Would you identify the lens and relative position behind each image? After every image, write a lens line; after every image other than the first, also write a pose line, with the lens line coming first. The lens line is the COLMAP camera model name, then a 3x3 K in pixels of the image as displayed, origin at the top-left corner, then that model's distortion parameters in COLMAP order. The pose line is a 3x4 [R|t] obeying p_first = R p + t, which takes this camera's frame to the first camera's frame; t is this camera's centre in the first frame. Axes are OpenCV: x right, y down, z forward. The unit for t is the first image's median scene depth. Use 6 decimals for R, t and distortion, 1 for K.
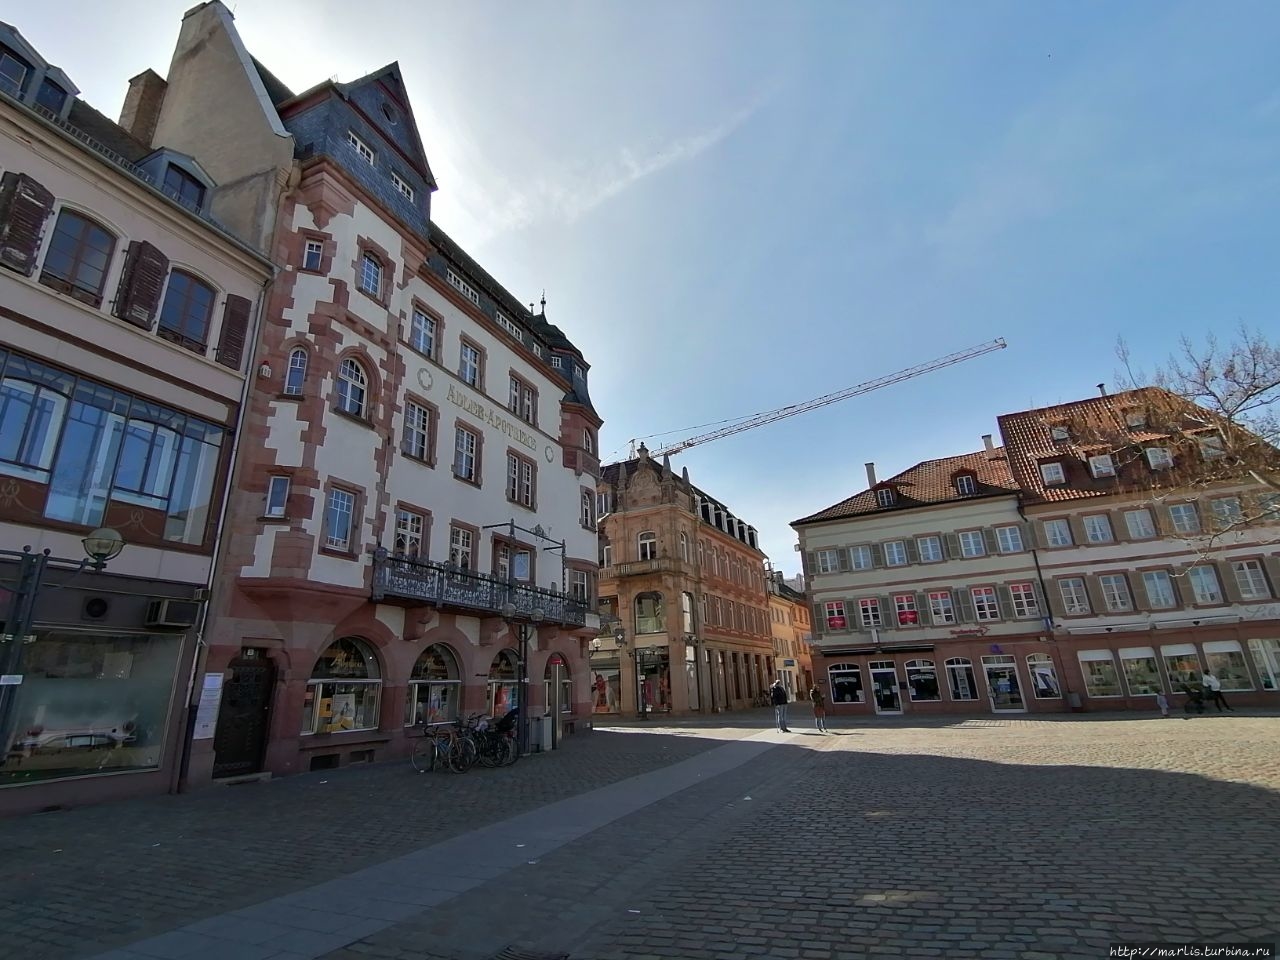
lens RADIAL K [[645.1, 0, 637.5], [0, 645.1, 464.8], [0, 0, 1]] dist [0.046737, -0.036707]
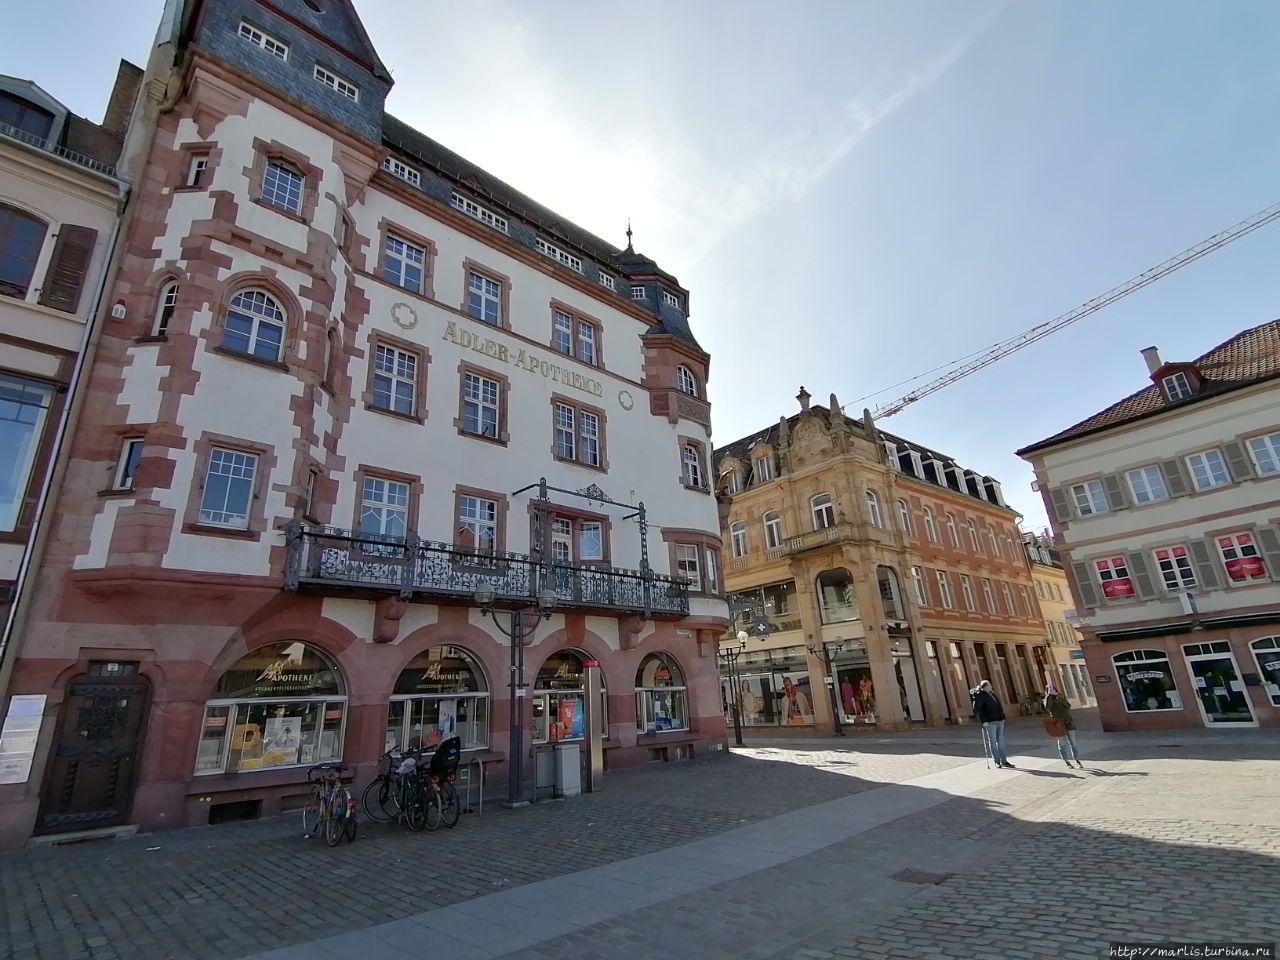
lens RADIAL K [[645.1, 0, 637.5], [0, 645.1, 464.8], [0, 0, 1]] dist [0.046737, -0.036707]
pose [[0.920690, -0.147887, -0.361193, 0.187013], [0.146778, 0.988694, -0.030671, 0.109270], [0.361645, -0.024776, 0.931987, 0.338199]]
